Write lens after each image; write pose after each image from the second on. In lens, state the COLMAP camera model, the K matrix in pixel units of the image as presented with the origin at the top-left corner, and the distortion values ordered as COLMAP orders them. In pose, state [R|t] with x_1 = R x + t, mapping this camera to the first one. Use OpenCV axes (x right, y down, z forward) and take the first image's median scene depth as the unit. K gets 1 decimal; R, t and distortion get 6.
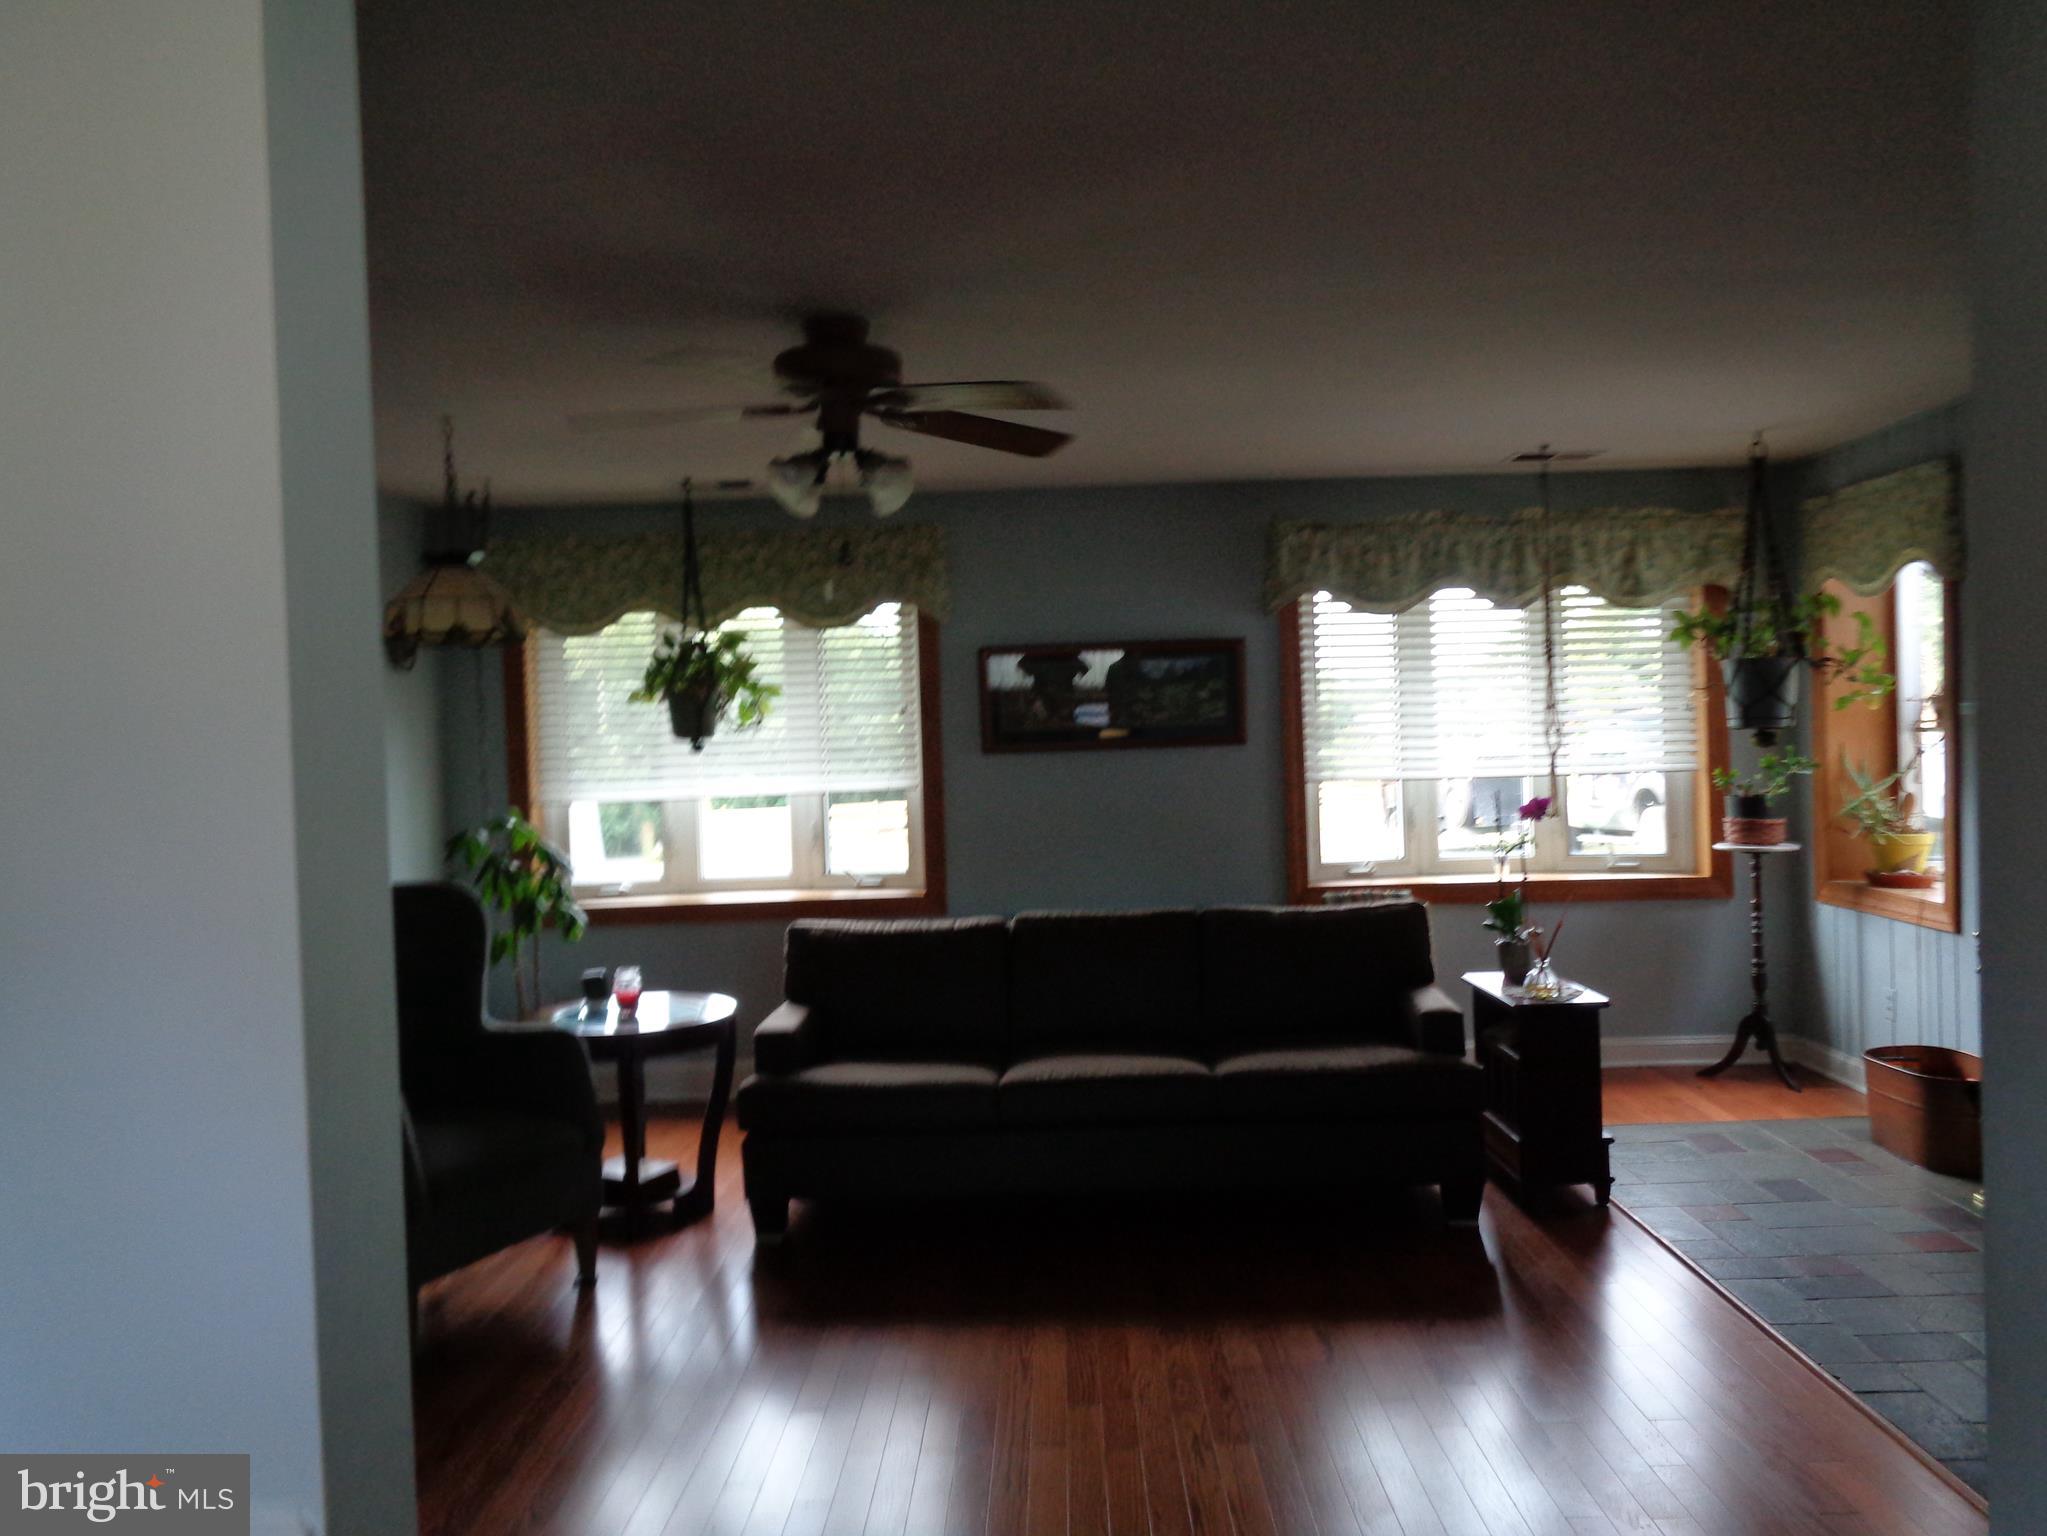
lens RADIAL K [[1568.8, 0, 1027.4], [0, 1568.8, 767.0], [0, 0, 1]] dist [0.024151, -0.008326]
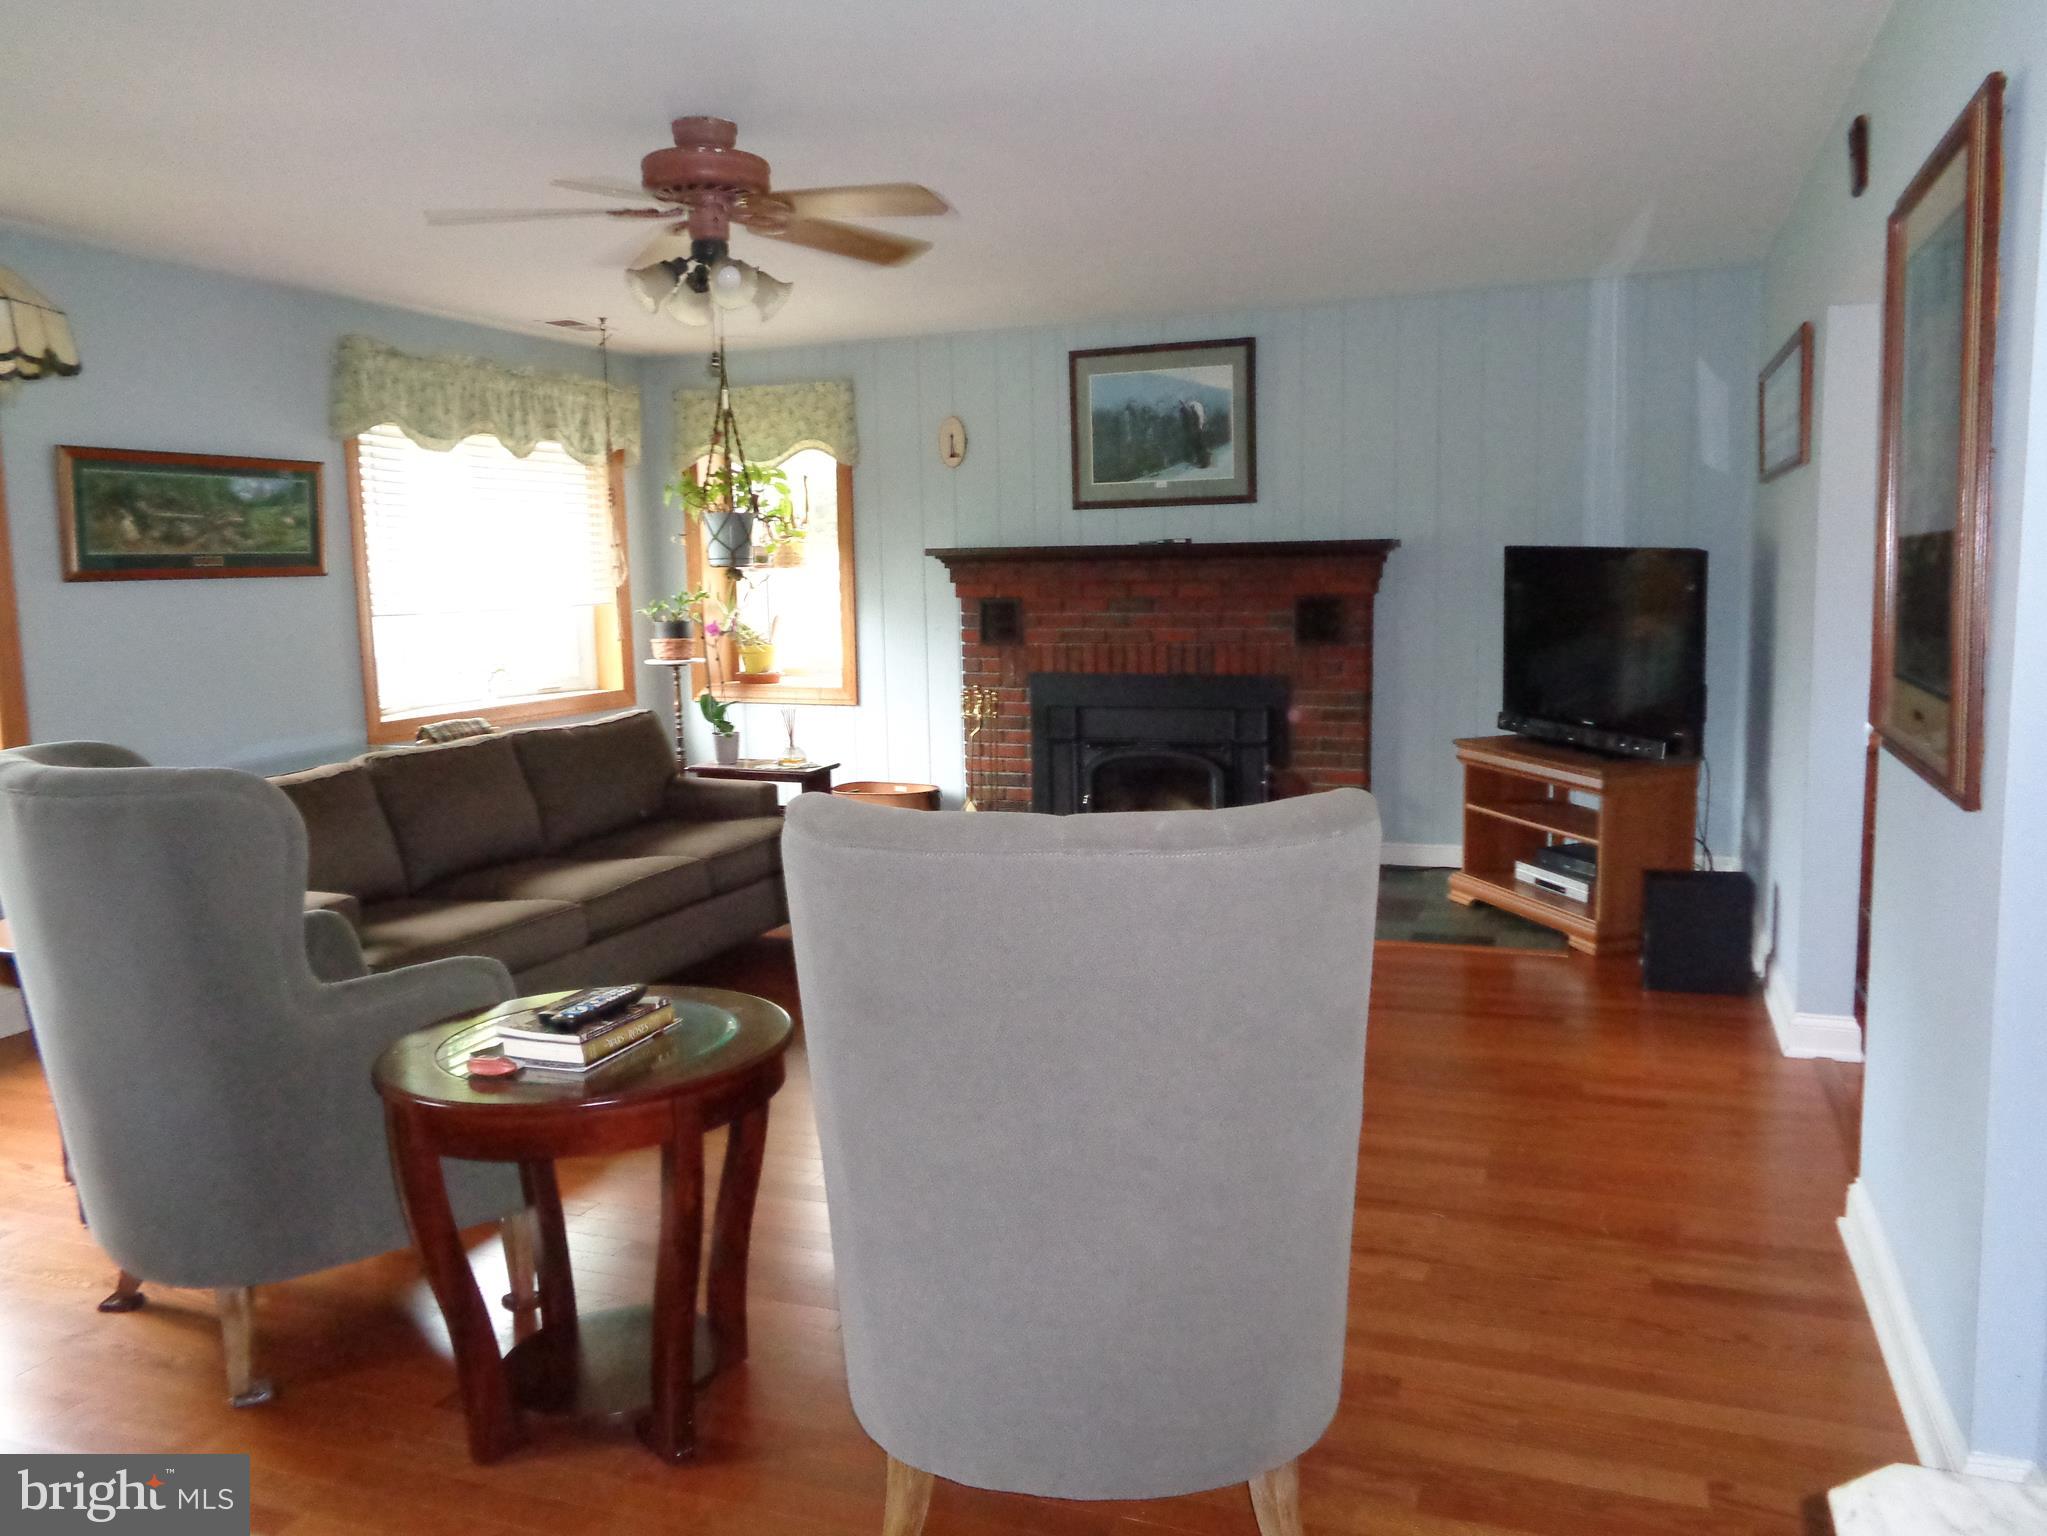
lens RADIAL K [[1568.8, 0, 1028.8], [0, 1568.8, 778.2], [0, 0, 1]] dist [0.024151, -0.008326]
pose [[0.347564, -0.106405, 0.931599, -0.626548], [0.023642, 0.994219, 0.104737, 0.017567], [-0.937358, -0.014377, 0.348071, 0.274696]]
